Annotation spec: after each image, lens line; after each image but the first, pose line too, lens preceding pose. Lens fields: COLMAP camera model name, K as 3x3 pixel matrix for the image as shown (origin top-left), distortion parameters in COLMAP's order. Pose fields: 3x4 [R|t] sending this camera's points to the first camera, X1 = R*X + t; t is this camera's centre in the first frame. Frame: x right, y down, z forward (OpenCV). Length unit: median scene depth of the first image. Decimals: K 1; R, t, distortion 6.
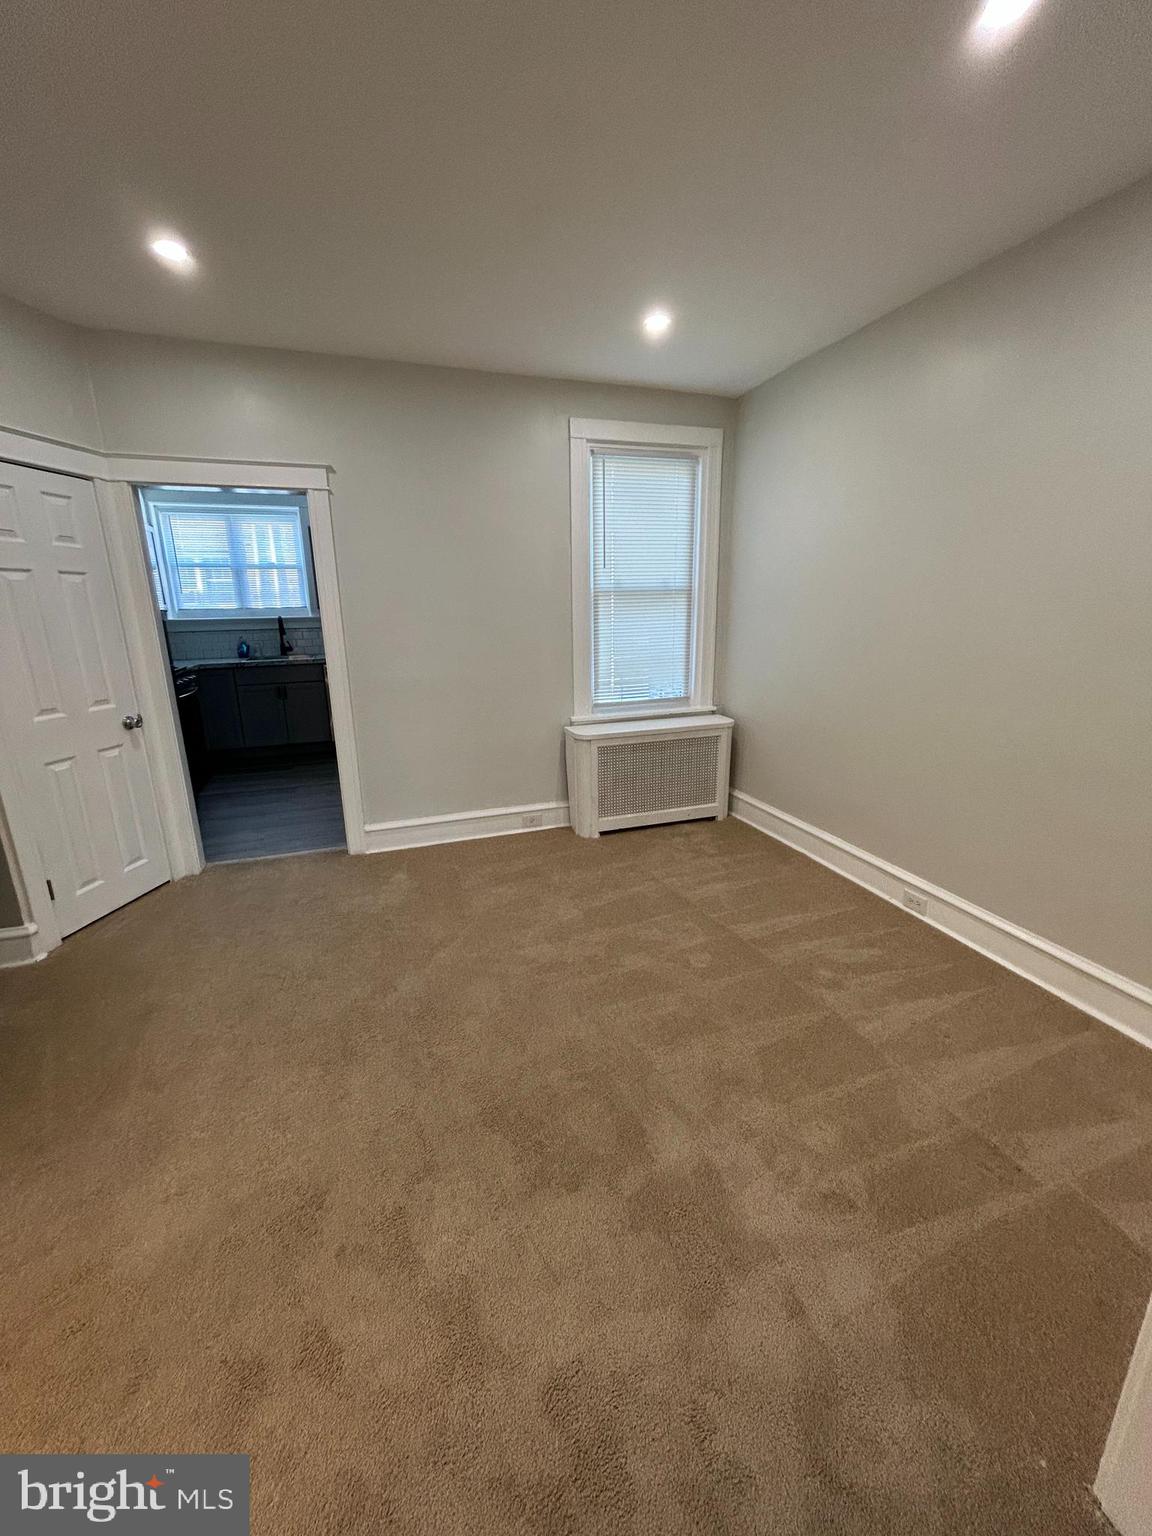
lens RADIAL K [[616.4, 0, 579.0], [0, 616.4, 753.6], [0, 0, 1]] dist [-0.004528, 0.001631]
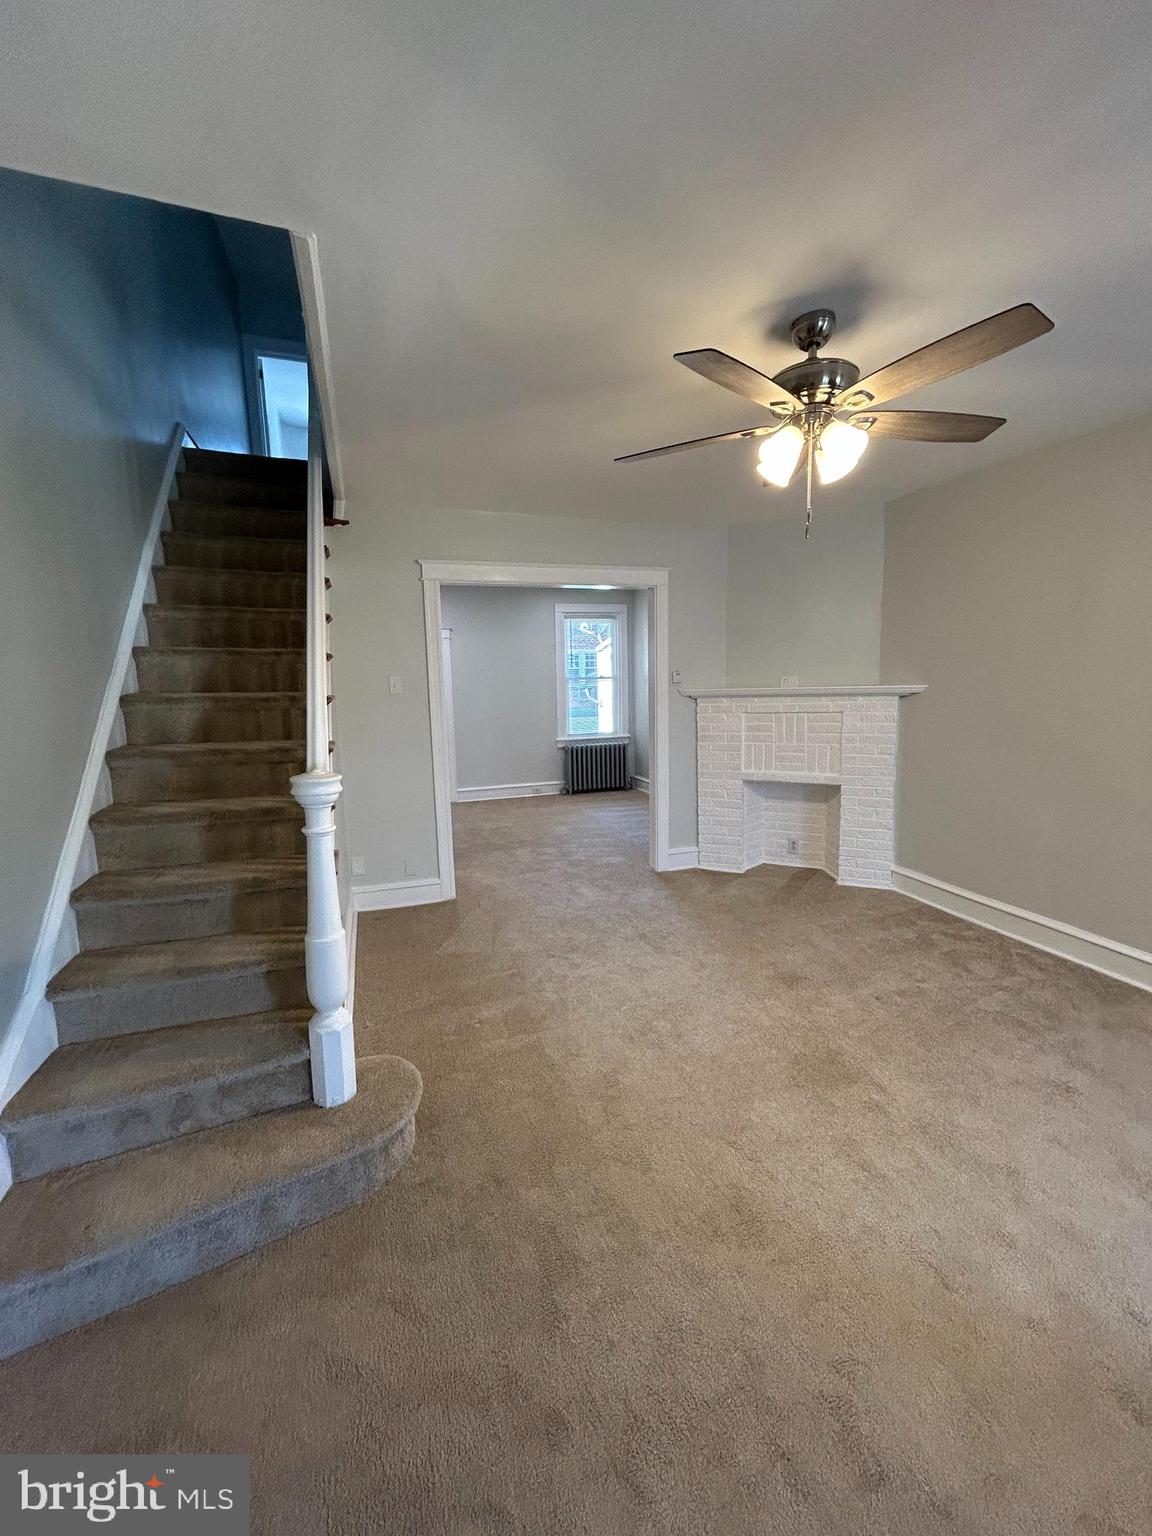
lens RADIAL K [[616.4, 0, 580.8], [0, 616.4, 763.7], [0, 0, 1]] dist [-0.004528, 0.001631]
pose [[0.999861, -0.004526, -0.016033, 0.100509], [0.002837, 0.994586, -0.103881, 0.233712], [0.016416, 0.103821, 0.994461, -1.023882]]
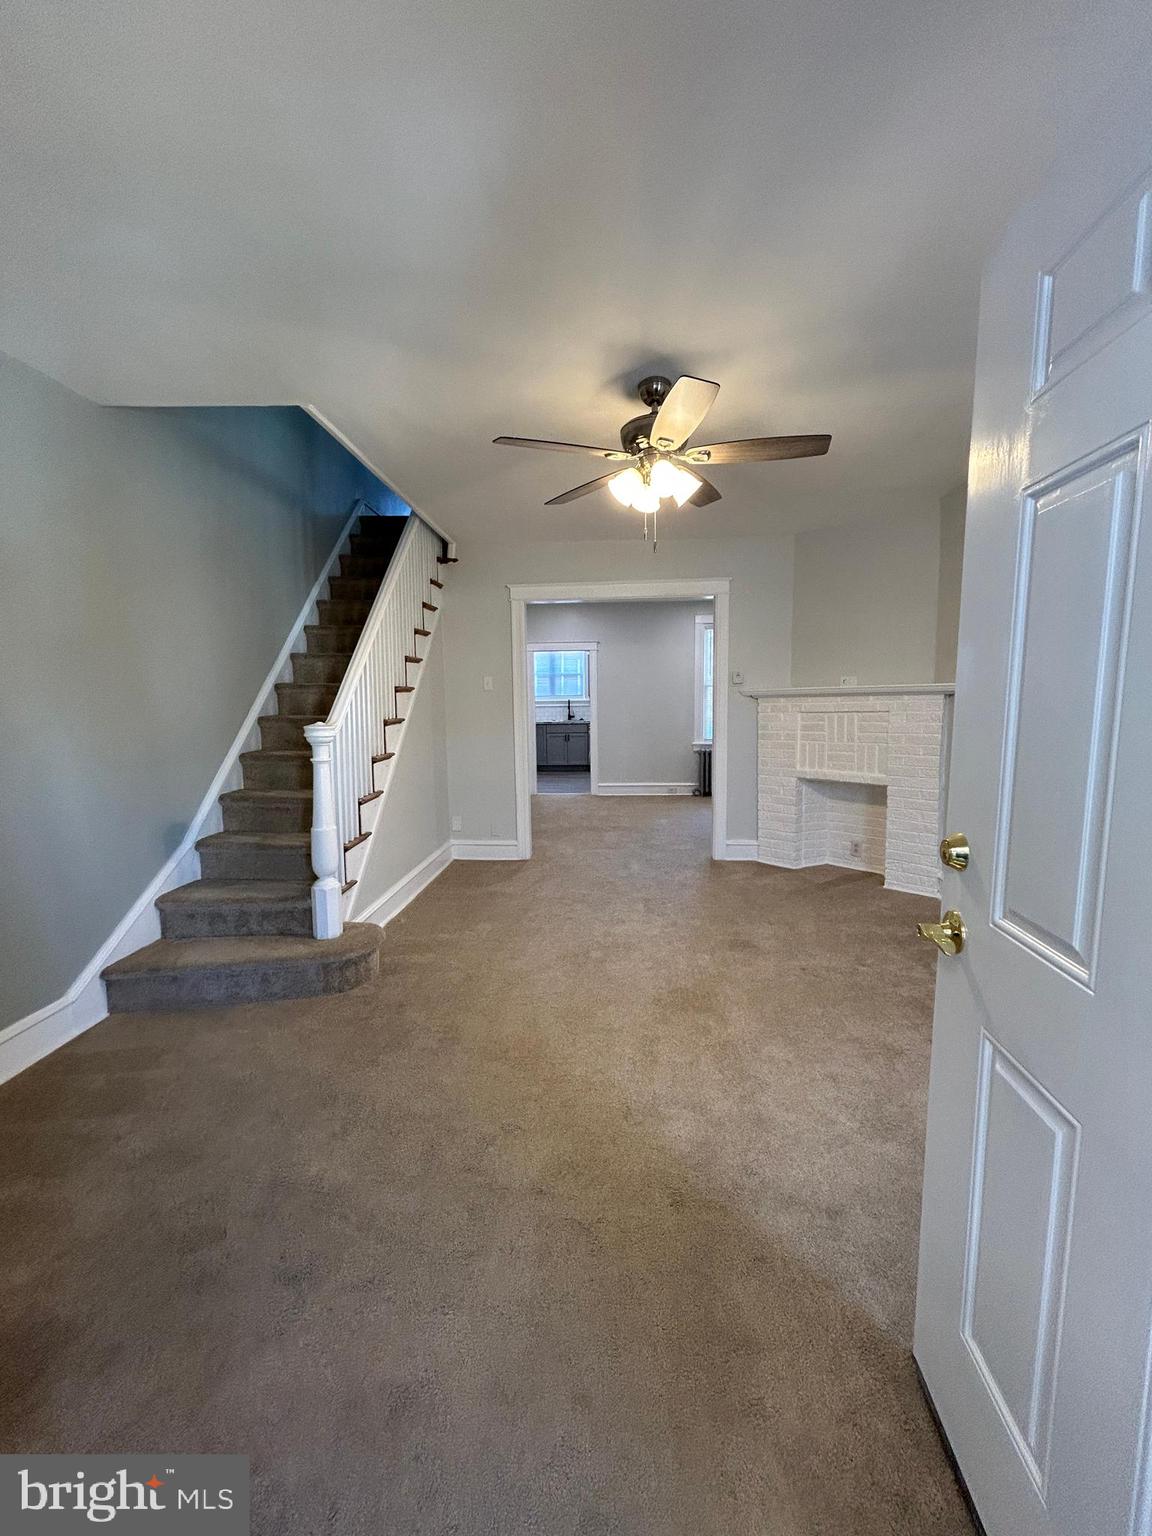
lens RADIAL K [[616.4, 0, 578.8], [0, 616.4, 763.1], [0, 0, 1]] dist [-0.004528, 0.001631]
pose [[0.920059, 0.042610, -0.389456, 0.462813], [-0.093742, 0.989136, -0.113238, 0.291525], [0.380400, 0.140694, 0.914058, -1.117438]]
